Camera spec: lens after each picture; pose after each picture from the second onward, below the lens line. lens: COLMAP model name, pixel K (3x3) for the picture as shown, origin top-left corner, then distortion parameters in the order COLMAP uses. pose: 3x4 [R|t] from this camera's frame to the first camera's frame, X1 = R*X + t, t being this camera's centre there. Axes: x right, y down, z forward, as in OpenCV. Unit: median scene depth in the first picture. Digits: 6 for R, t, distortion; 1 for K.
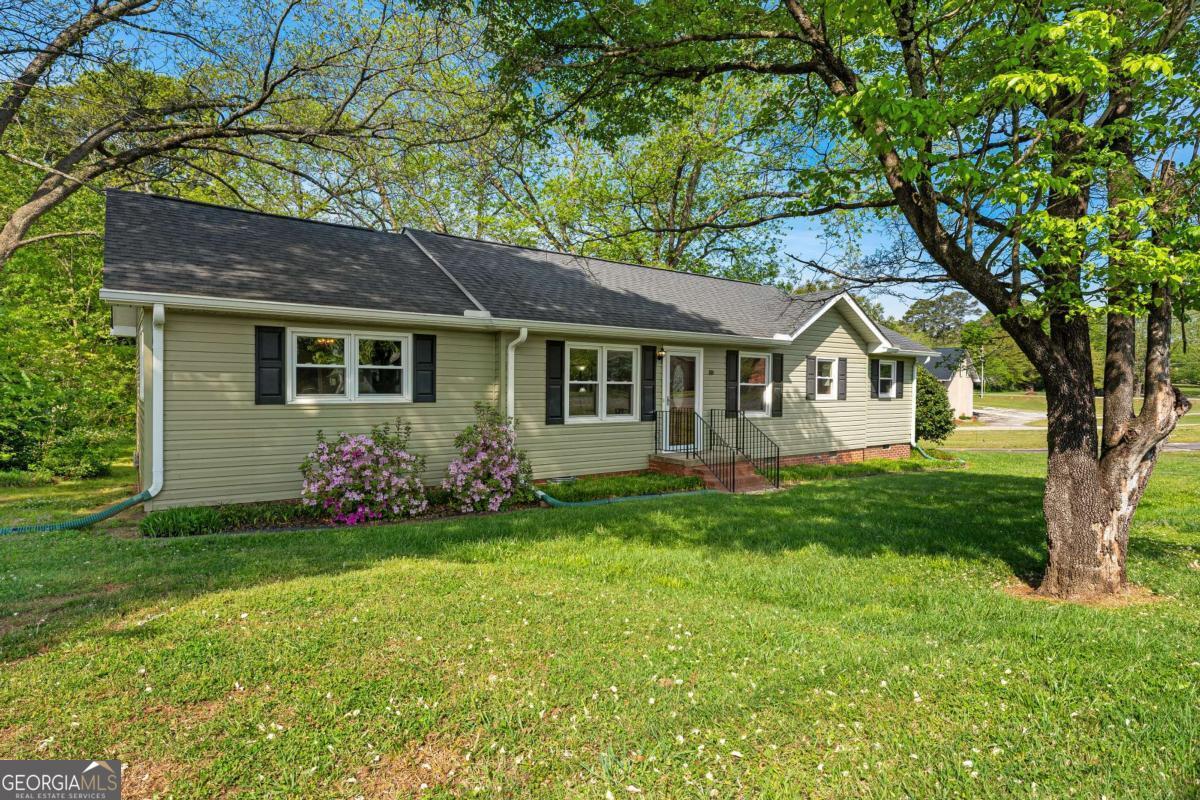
lens RADIAL K [[660.5, 0, 600.0], [0, 660.5, 400.0], [0, 0, 1]] dist [0.001213, 0.000130]
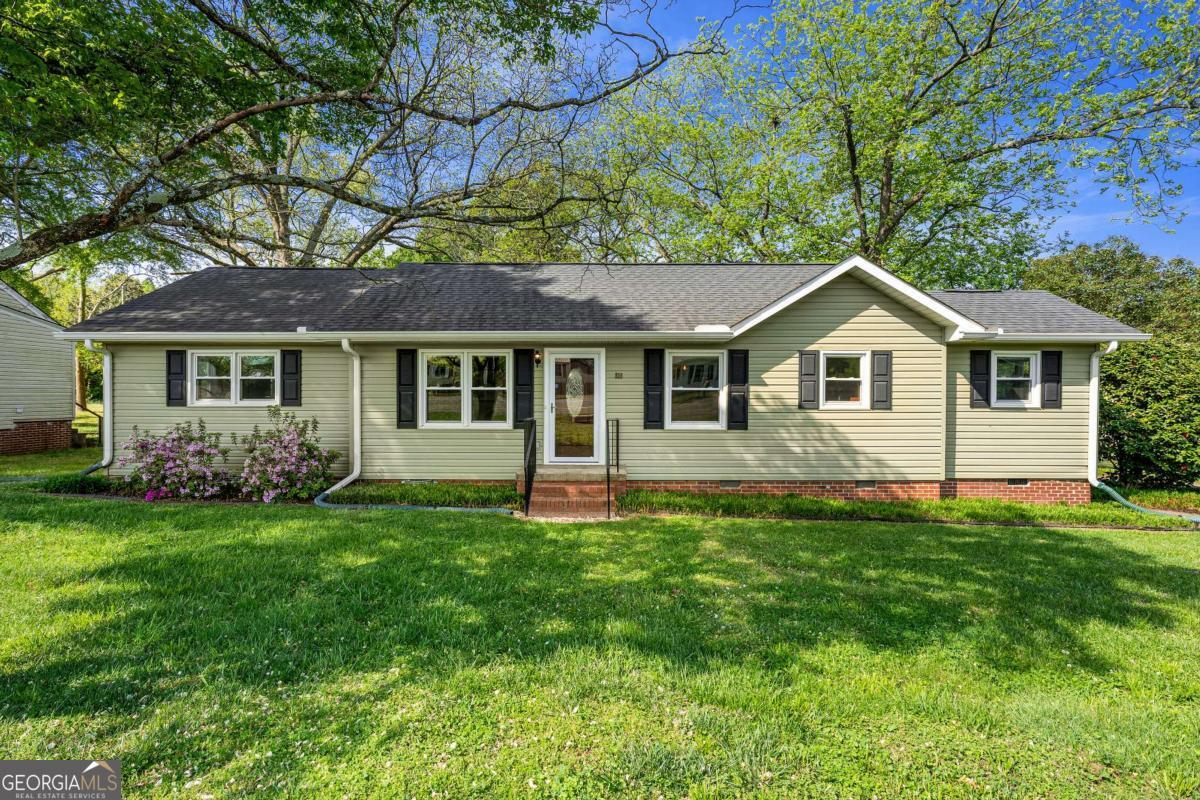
lens RADIAL K [[529.8, 0, 600.0], [0, 529.8, 400.0], [0, 0, 1]] dist [0.002474, 0.000182]
pose [[0.785427, 0.004146, -0.618940, 0.565844], [-0.009195, 0.999945, -0.004971, -0.005768], [0.618885, 0.009595, 0.785423, 0.425067]]
